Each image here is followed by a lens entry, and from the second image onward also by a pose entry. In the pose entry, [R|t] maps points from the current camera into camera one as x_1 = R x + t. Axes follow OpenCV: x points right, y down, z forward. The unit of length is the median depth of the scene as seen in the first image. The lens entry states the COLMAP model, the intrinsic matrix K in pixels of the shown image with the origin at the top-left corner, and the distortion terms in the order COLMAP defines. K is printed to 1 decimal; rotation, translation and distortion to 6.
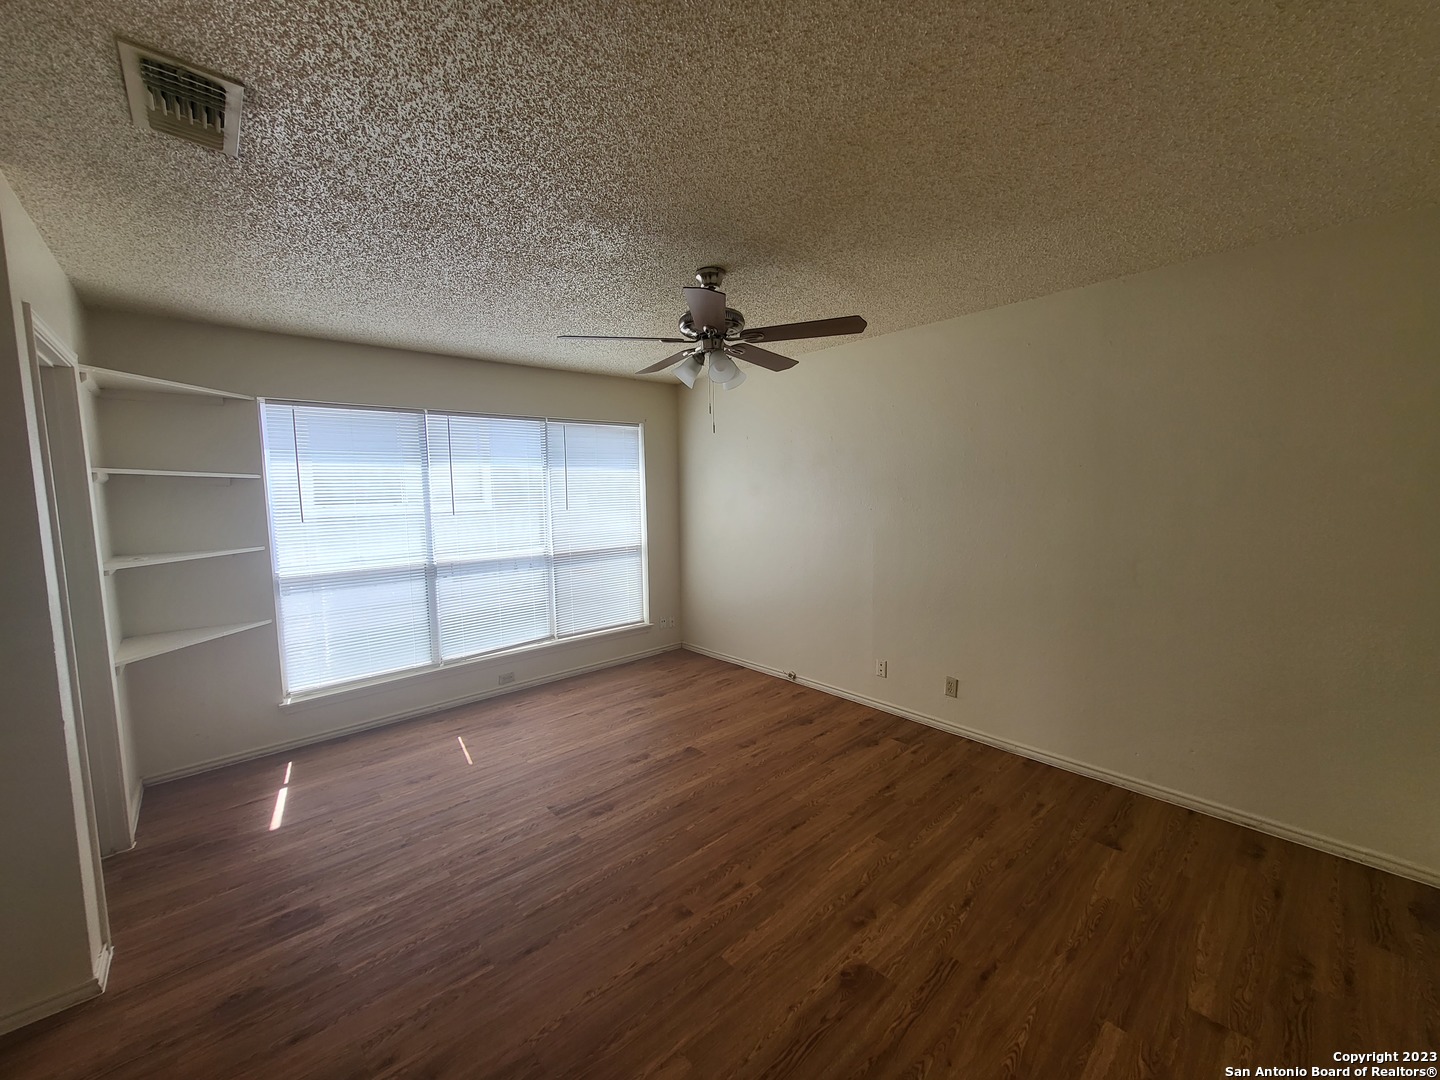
lens RADIAL K [[569.4, 0, 722.3], [0, 569.4, 546.0], [0, 0, 1]] dist [-0.009498, -0.000348]
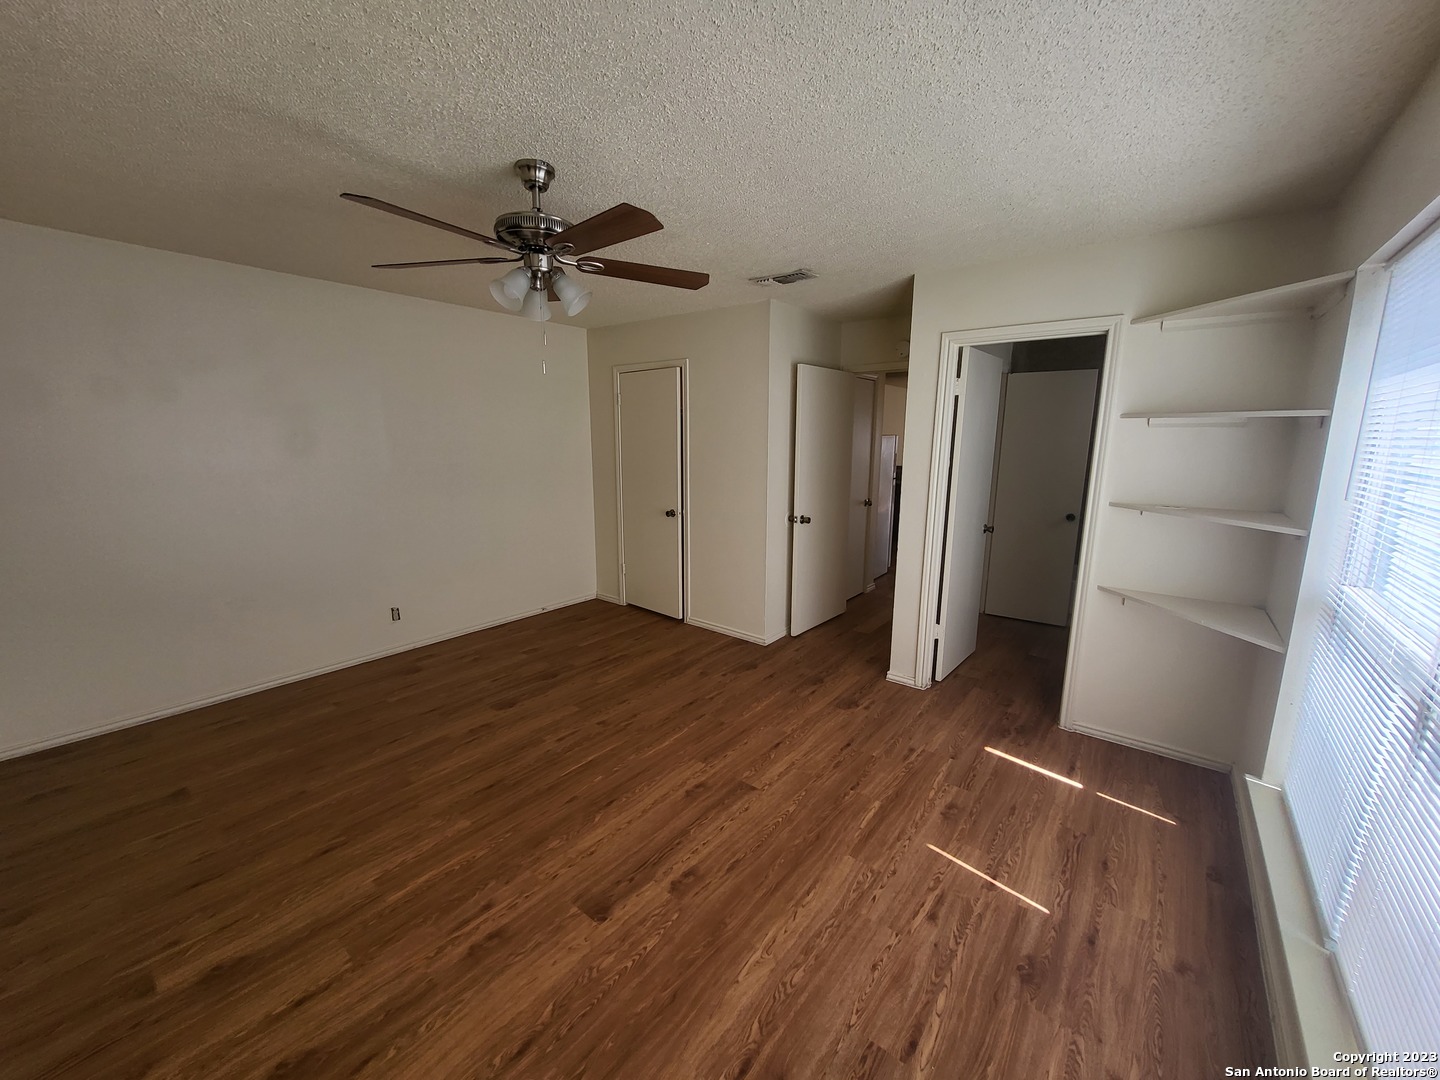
lens RADIAL K [[569.4, 0, 712.5], [0, 569.4, 544.0], [0, 0, 1]] dist [-0.009498, -0.000348]
pose [[-0.989311, 0.035079, -0.141541, -0.115520], [-0.007015, 0.958063, 0.286471, -0.171090], [0.145654, 0.284402, -0.947576, 1.668137]]
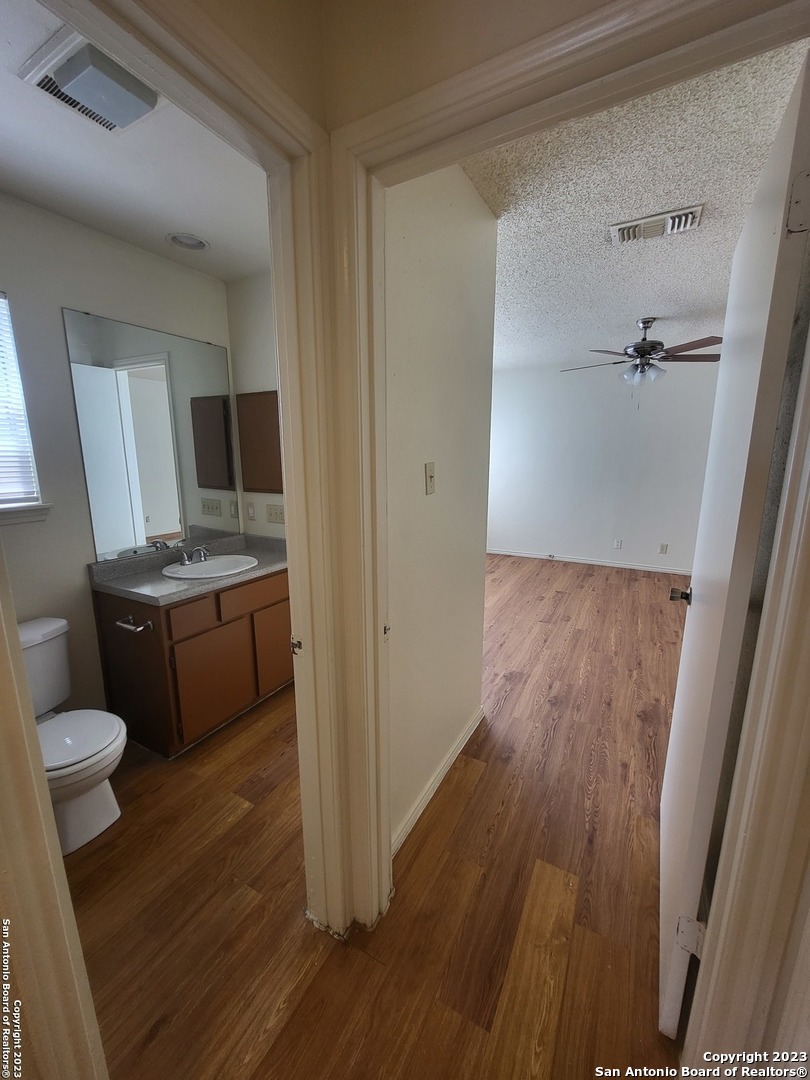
lens RADIAL K [[427.1, 0, 406.8], [0, 427.1, 535.8], [0, 0, 1]] dist [-0.009498, -0.000348]
pose [[0.948935, -0.058707, 0.309962, -1.047151], [0.032036, 0.995386, 0.090450, 0.057870], [-0.313841, -0.075901, 0.946437, -0.104948]]
